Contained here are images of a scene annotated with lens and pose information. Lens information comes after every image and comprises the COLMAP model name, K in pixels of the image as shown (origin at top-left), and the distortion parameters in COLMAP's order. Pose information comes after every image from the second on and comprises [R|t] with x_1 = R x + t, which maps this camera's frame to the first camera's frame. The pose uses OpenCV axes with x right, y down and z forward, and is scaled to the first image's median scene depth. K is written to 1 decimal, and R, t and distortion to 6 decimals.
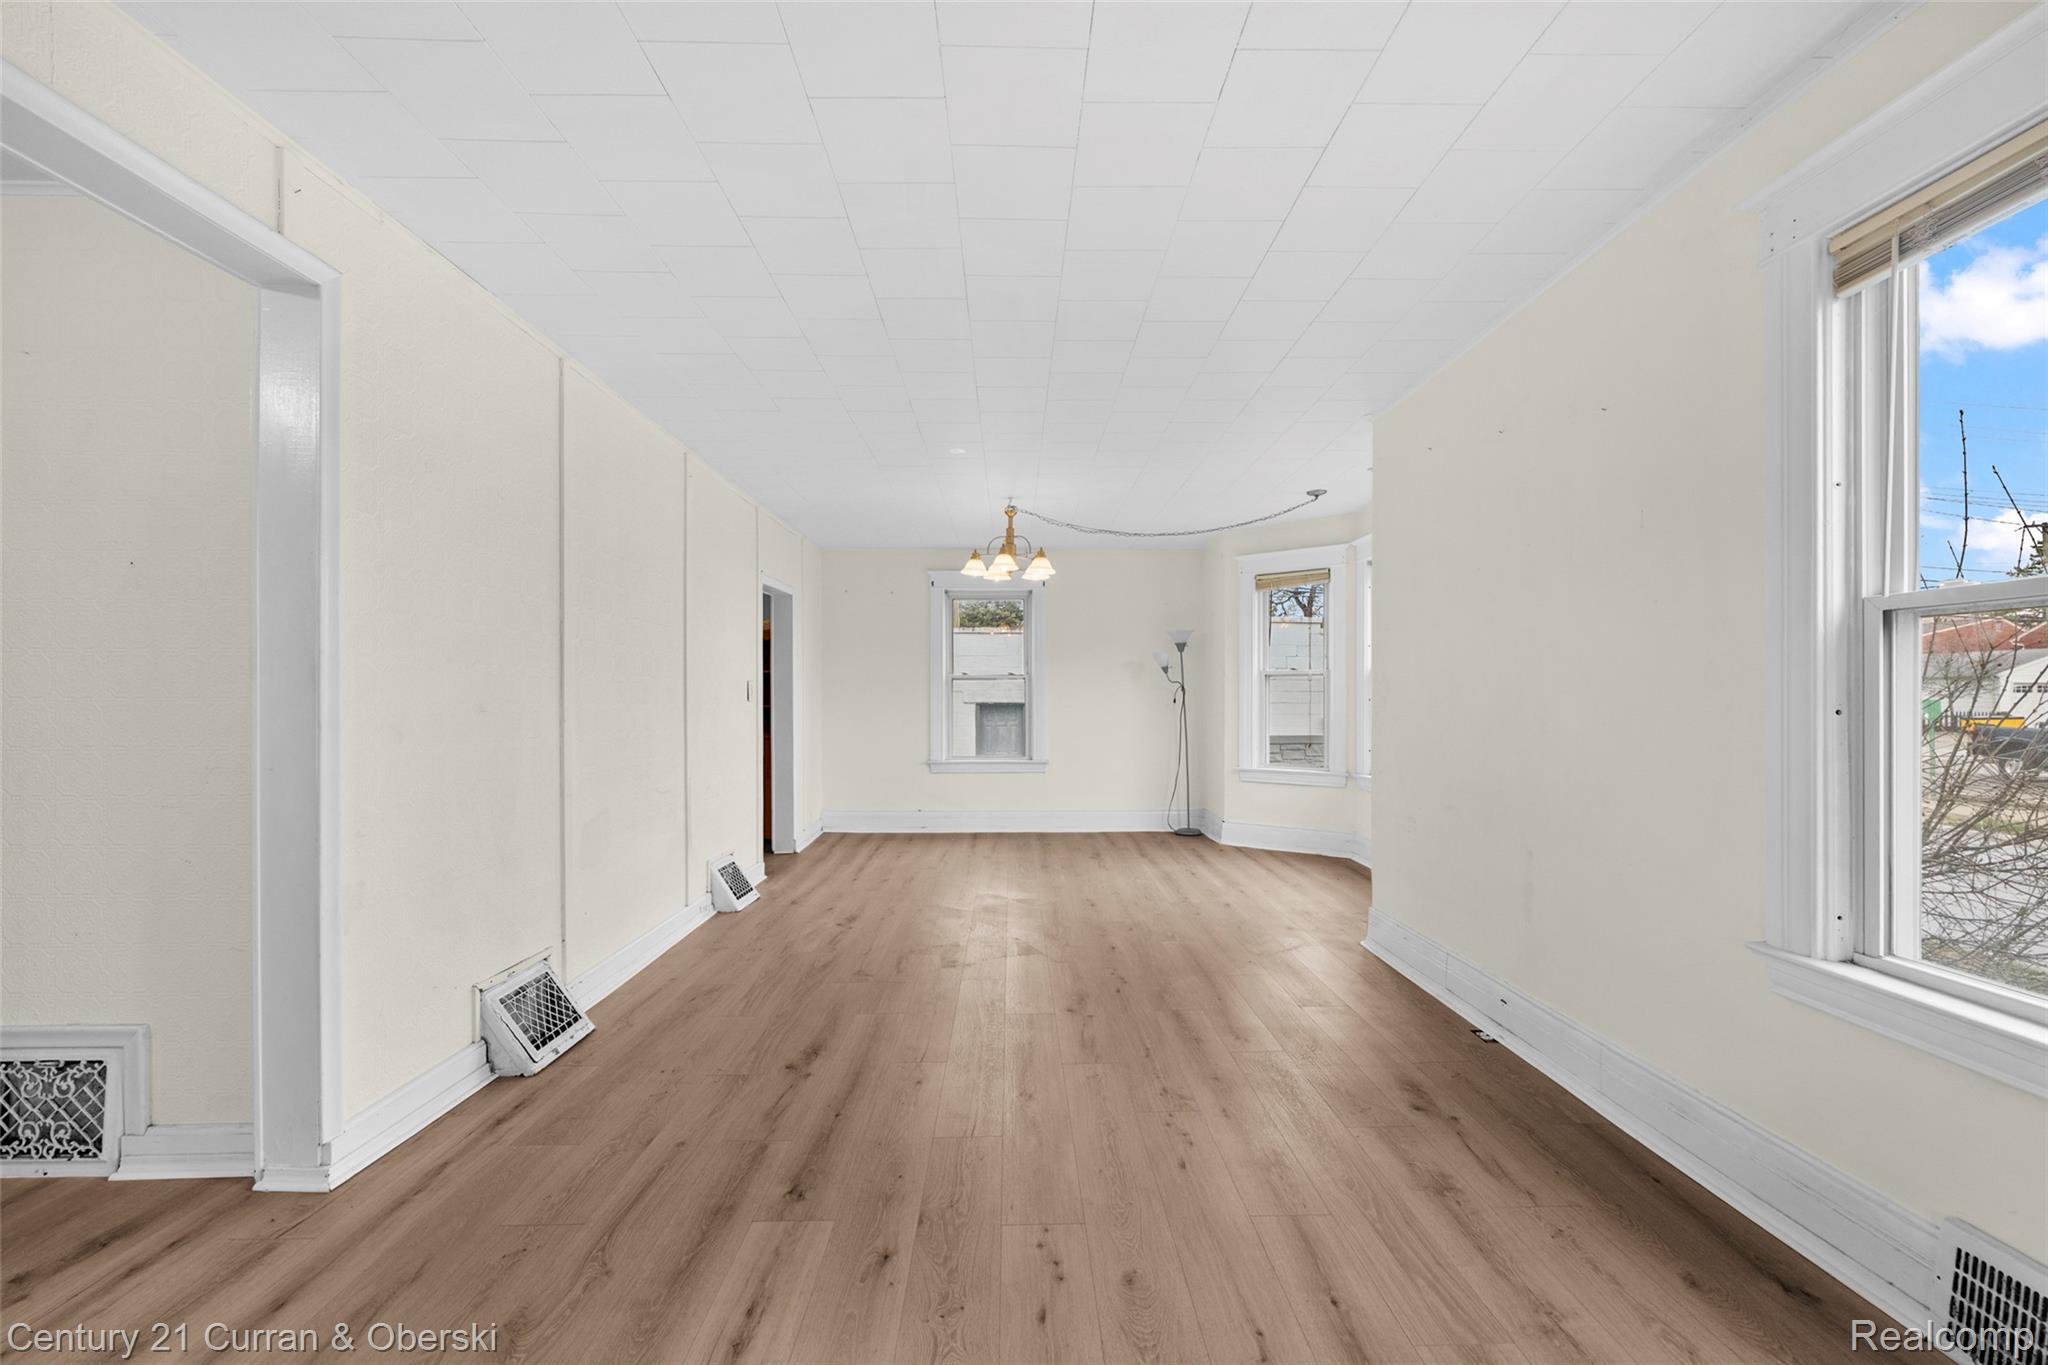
lens RADIAL K [[826.4, 0, 1024.7], [0, 826.4, 696.8], [0, 0, 1]] dist [0.001024, -0.000251]
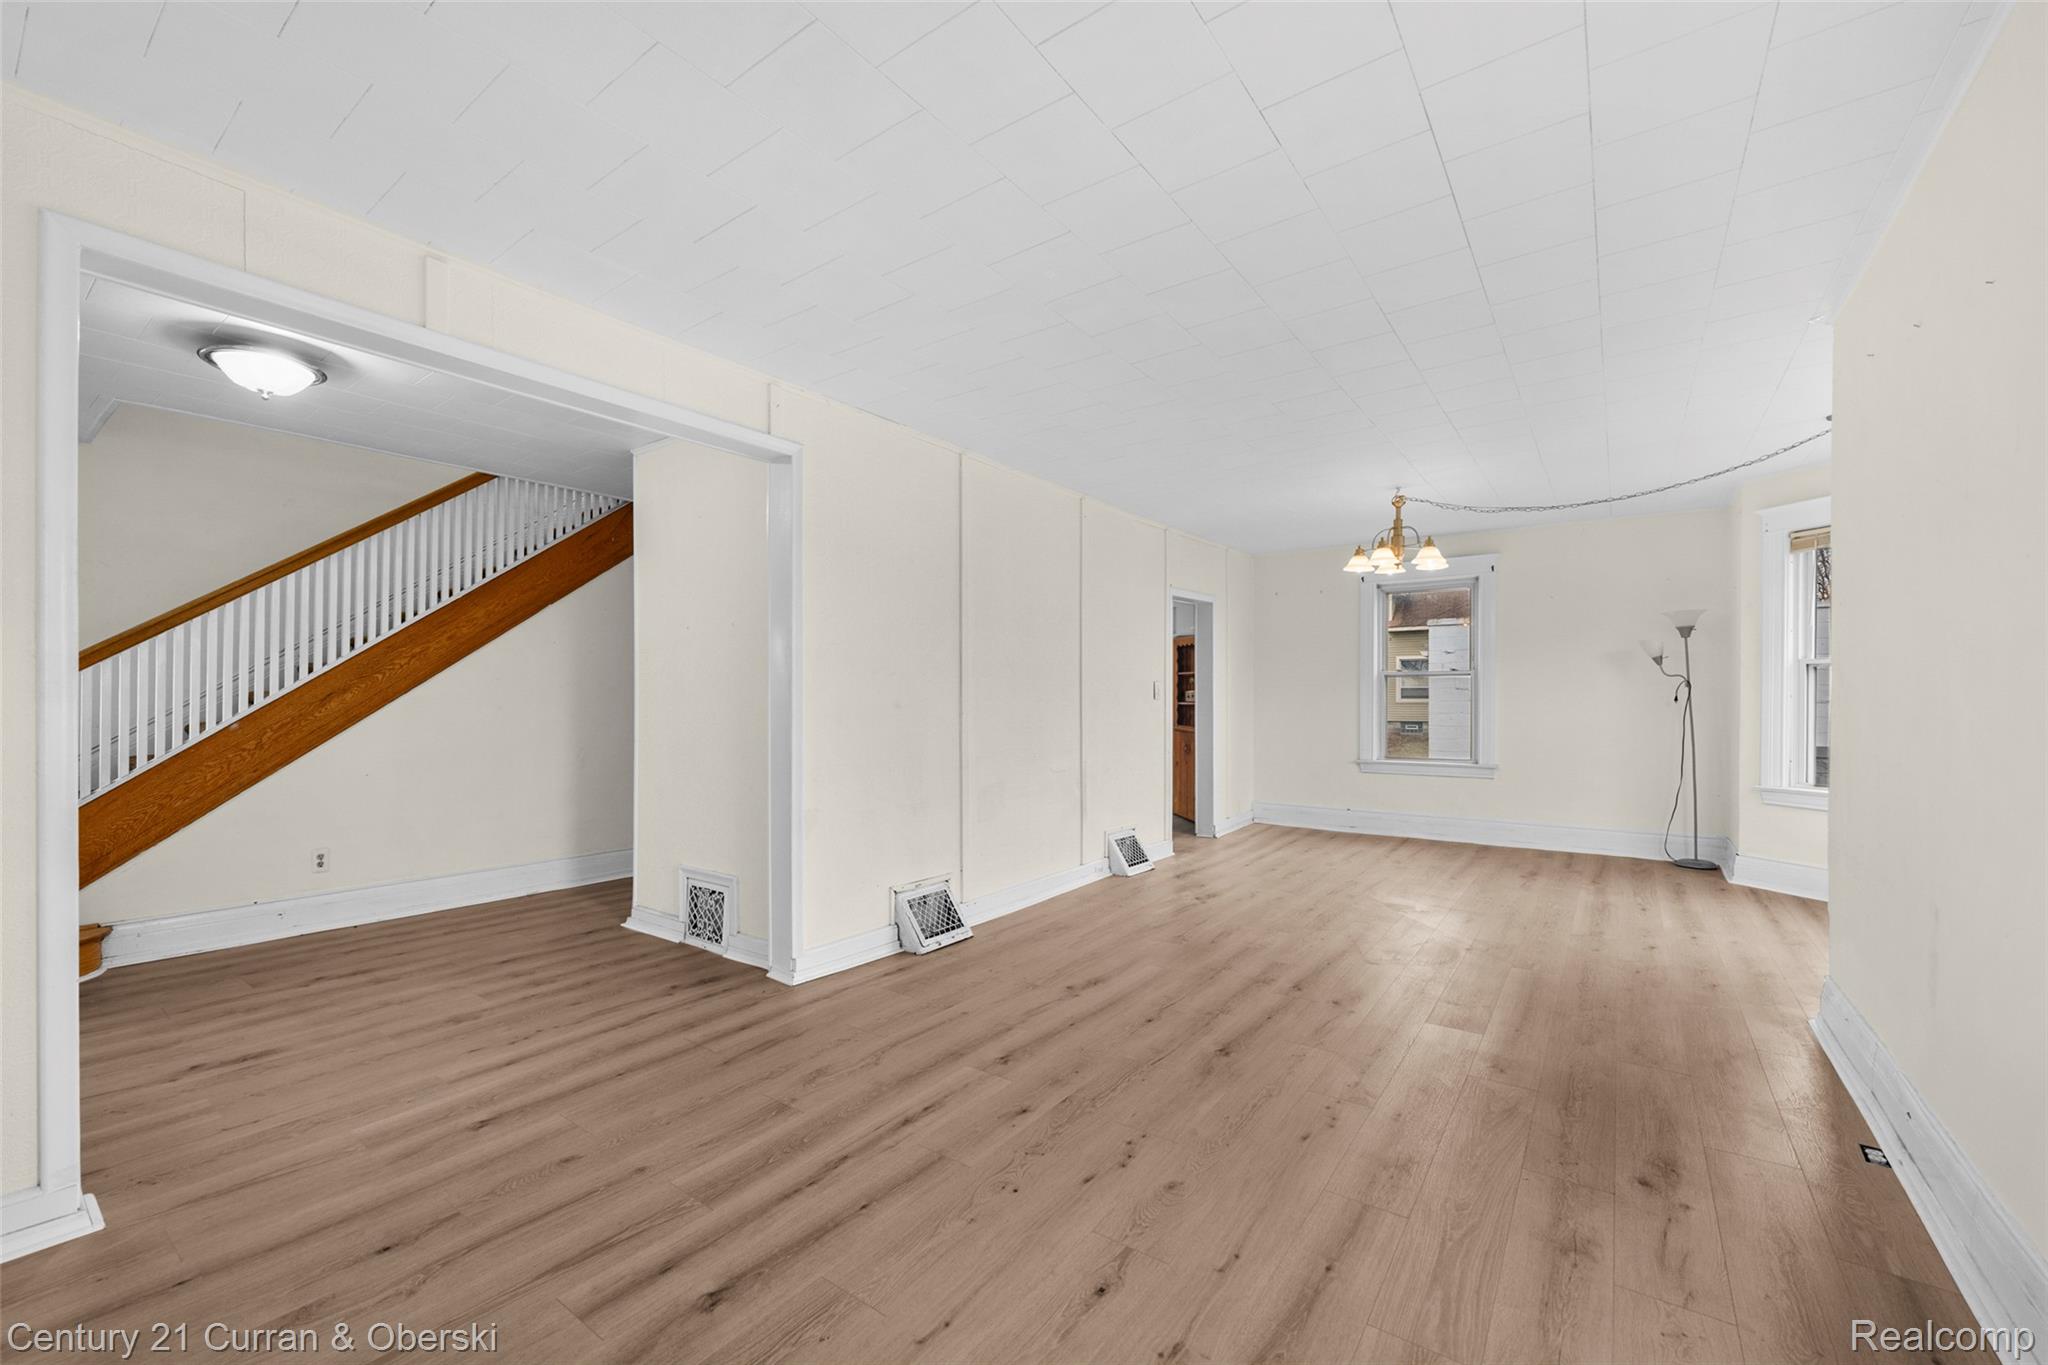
lens RADIAL K [[812.8, 0, 1019.9], [0, 812.8, 699.2], [0, 0, 1]] dist [-0.001174, 0.000021]
pose [[0.795624, 0.000321, -0.605790, 0.401534], [0.003316, 0.999983, 0.004884, -0.001933], [0.605781, -0.005895, 0.795609, -0.036729]]
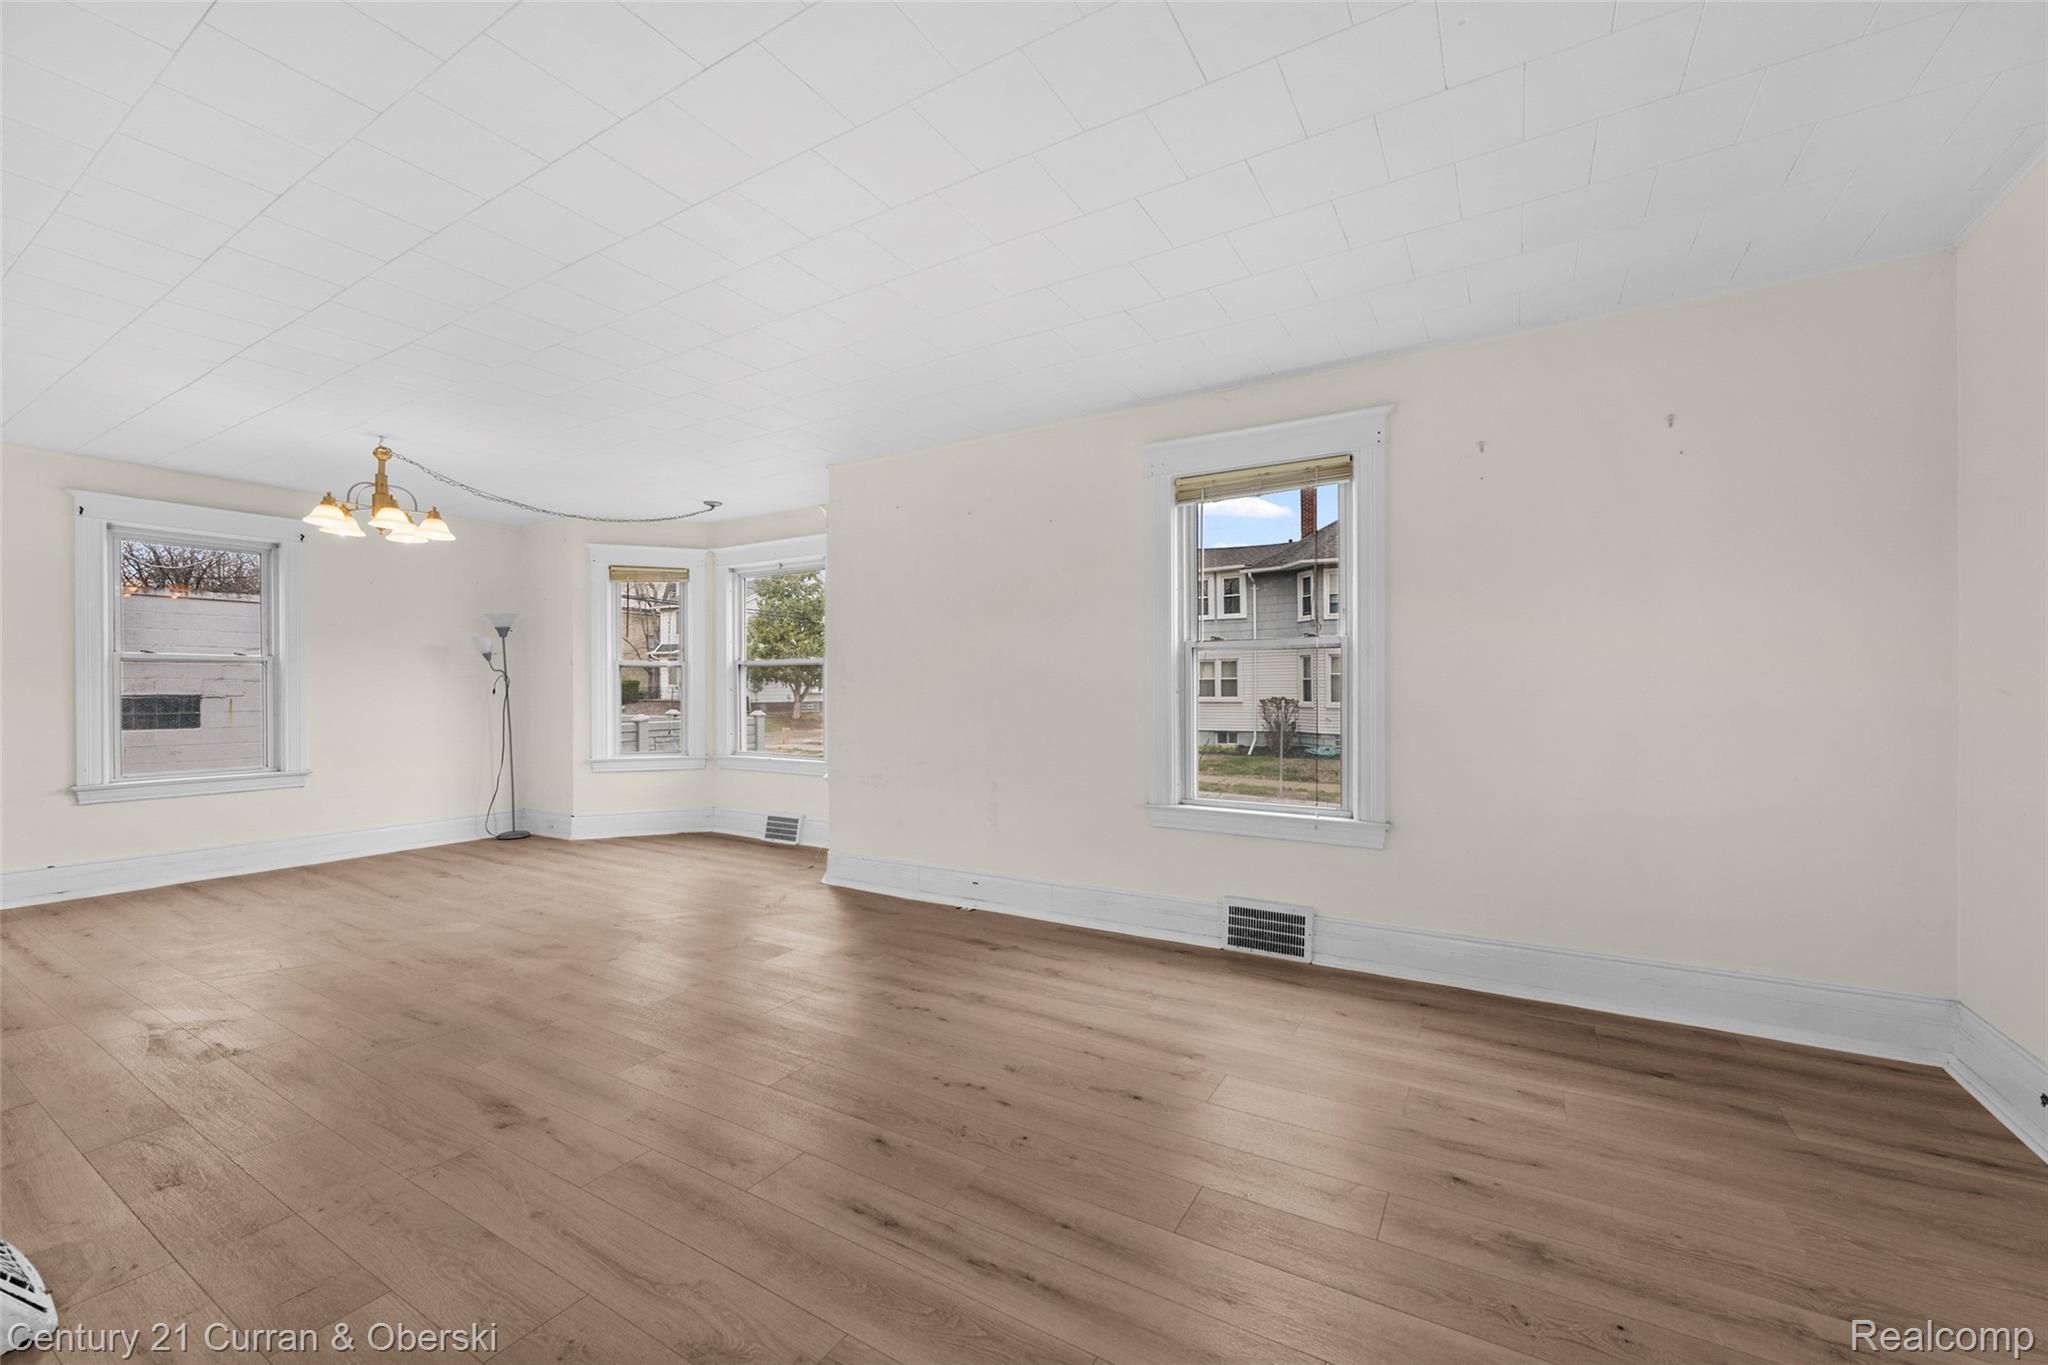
lens RADIAL K [[817.3, 0, 1024.0], [0, 817.3, 682.5], [0, 0, 1]] dist [-0.001602, -0.000190]
pose [[0.535048, 0.005888, 0.844801, -0.684156], [0.000651, 0.999973, -0.007382, 0.005804], [-0.844821, 0.004500, 0.535030, 0.108493]]
